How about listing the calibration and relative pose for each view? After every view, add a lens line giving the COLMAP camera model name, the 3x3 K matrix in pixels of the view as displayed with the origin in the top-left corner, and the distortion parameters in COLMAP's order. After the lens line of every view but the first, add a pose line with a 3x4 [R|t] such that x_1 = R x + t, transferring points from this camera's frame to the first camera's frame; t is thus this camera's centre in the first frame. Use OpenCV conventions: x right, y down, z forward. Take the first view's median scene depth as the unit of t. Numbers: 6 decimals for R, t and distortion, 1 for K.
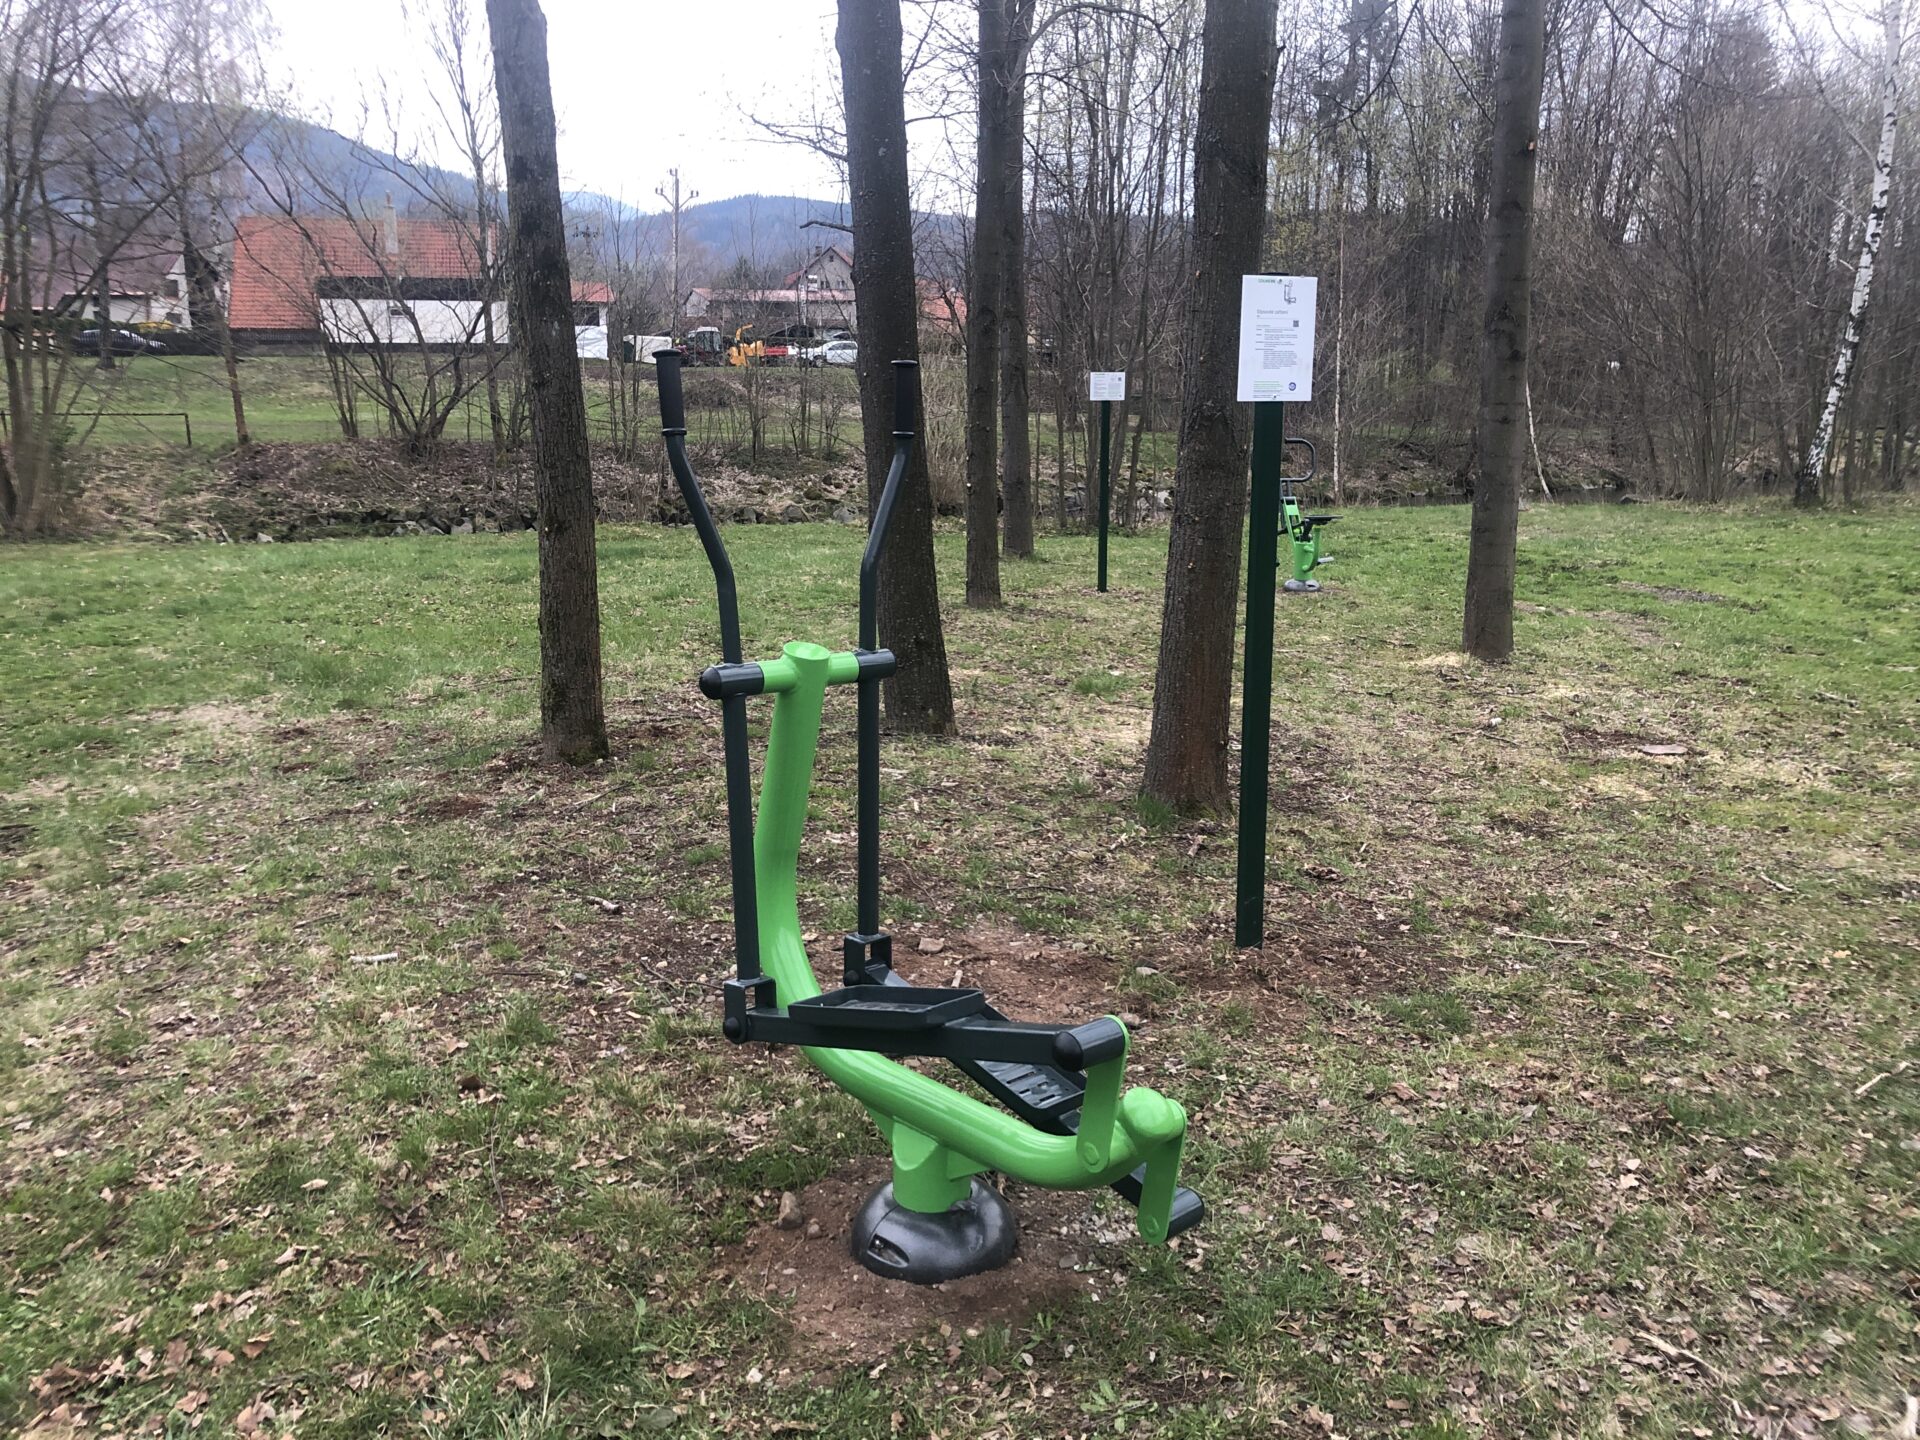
lens RADIAL K [[1573.2, 0, 970.6], [0, 1573.2, 708.9], [0, 0, 1]] dist [0.013964, 0.001682]
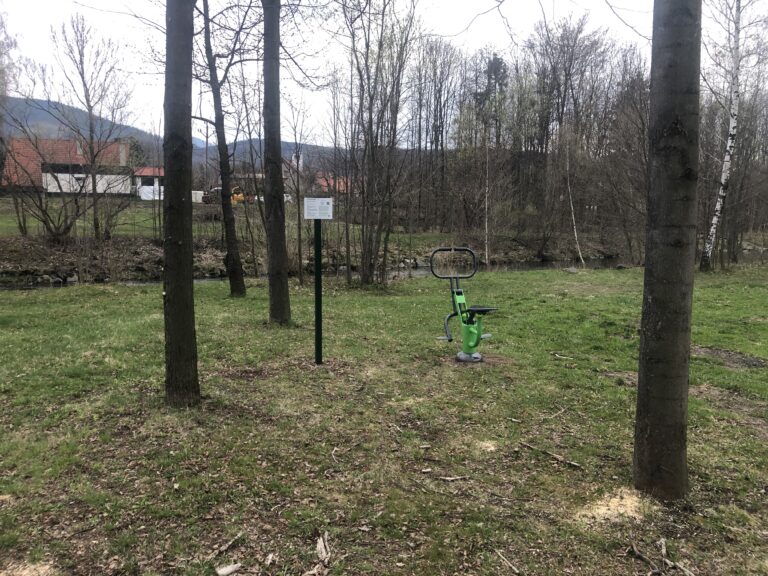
lens RADIAL K [[629.3, 0, 389.6], [0, 629.3, 290.0], [0, 0, 1]] dist [0.013964, 0.001682]
pose [[0.997192, -0.001598, 0.074867, 0.029238], [0.007727, 0.996631, -0.081647, -0.026027], [-0.074484, 0.081997, 0.993845, 0.132675]]
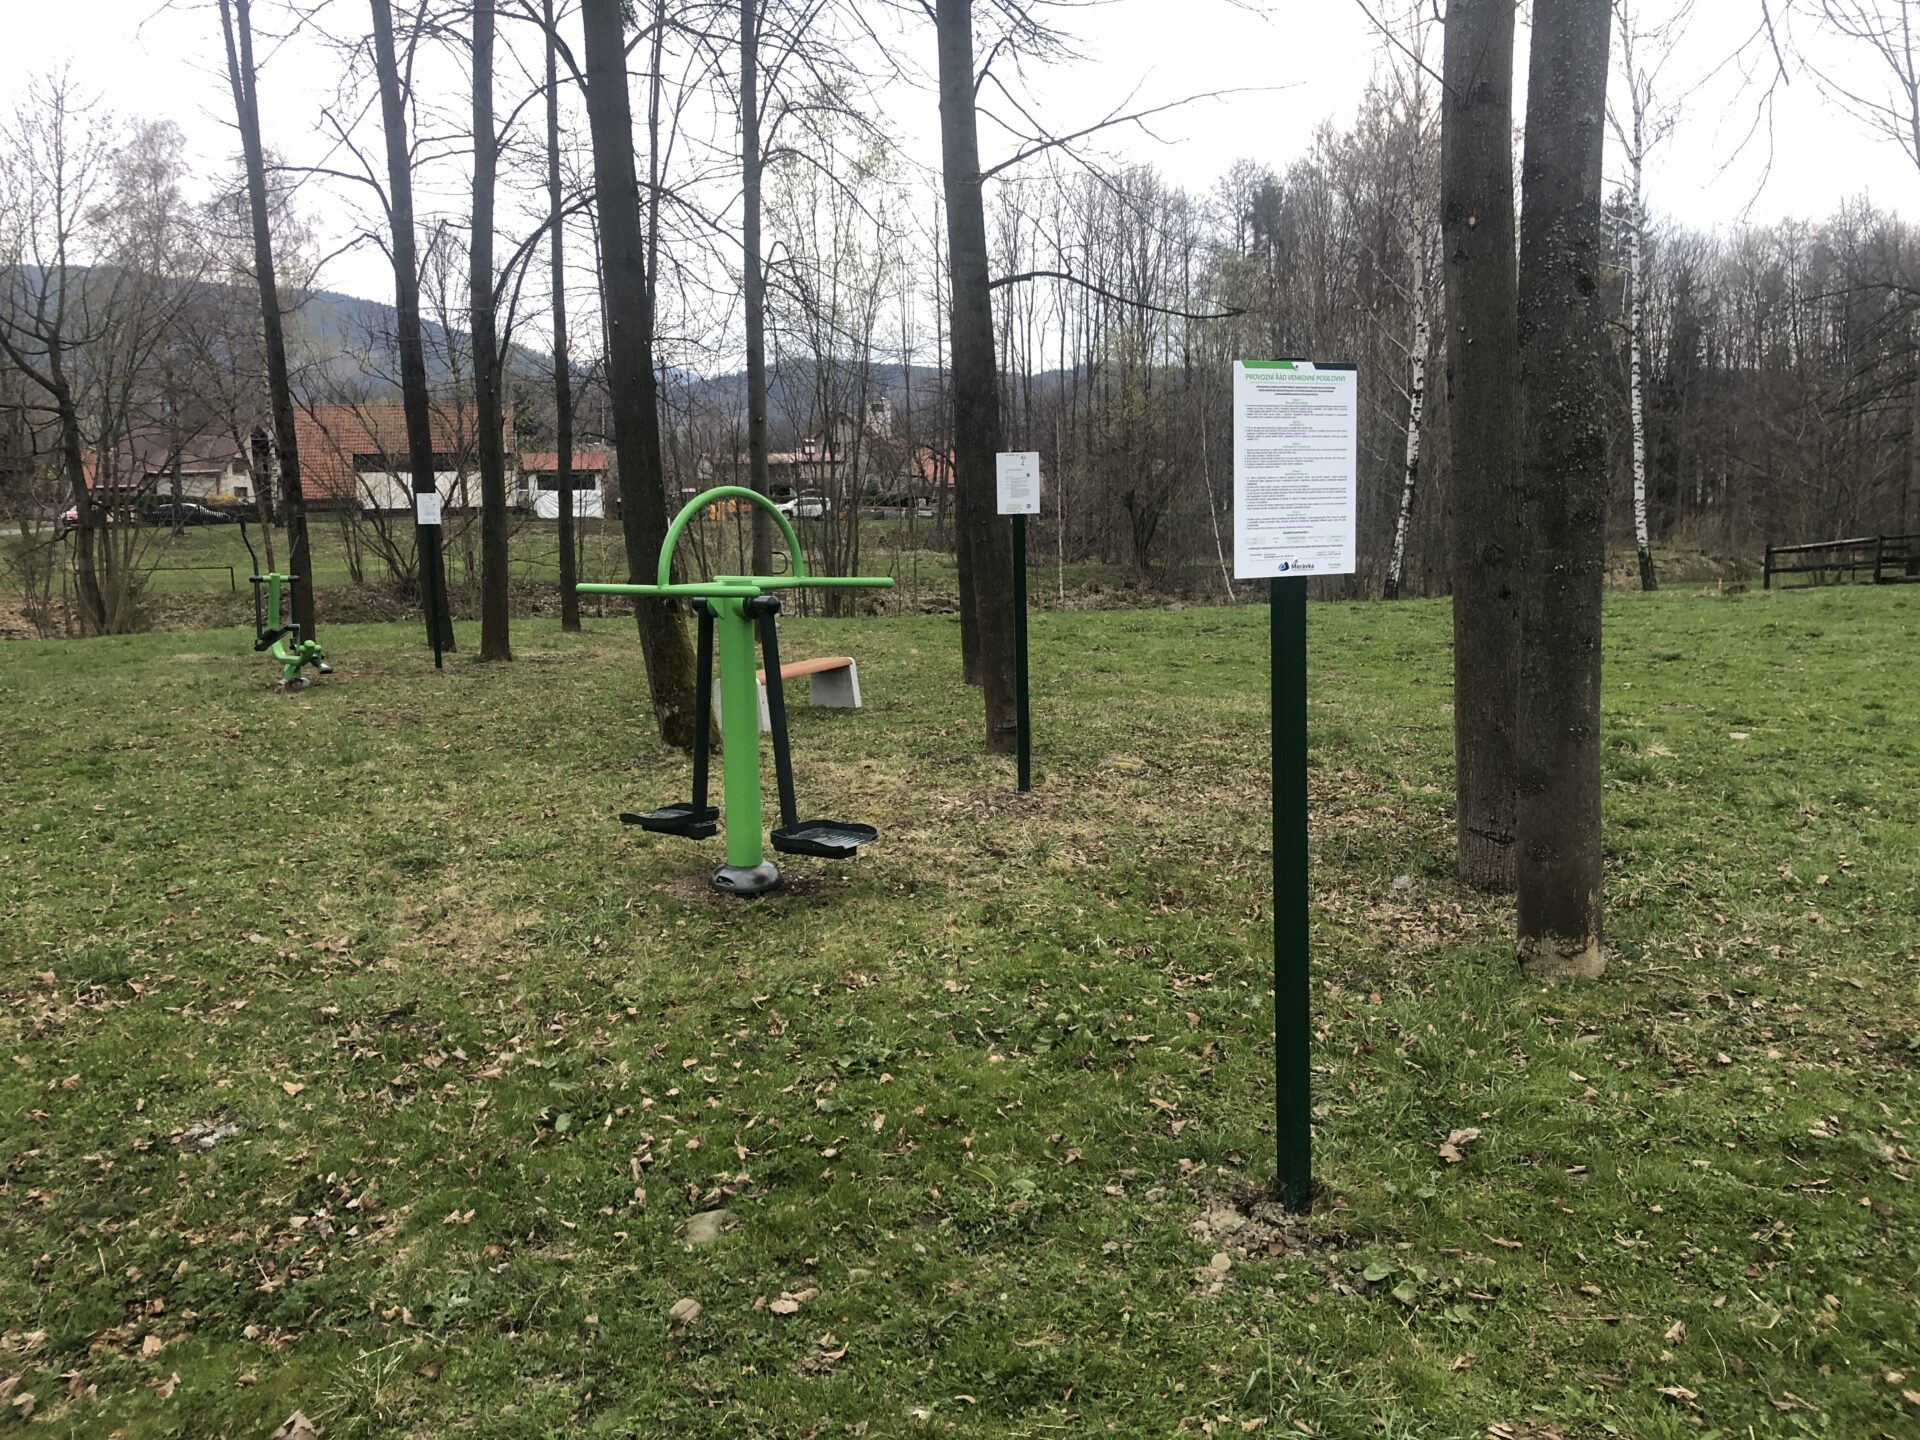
lens RADIAL K [[1573.2, 0, 959.0], [0, 1573.2, 721.5], [0, 0, 1]] dist [0.013964, 0.001682]
pose [[0.998997, -0.018709, -0.040694, 0.149562], [0.015188, 0.996251, -0.085168, 0.058810], [0.042134, 0.084465, 0.995535, -0.253681]]
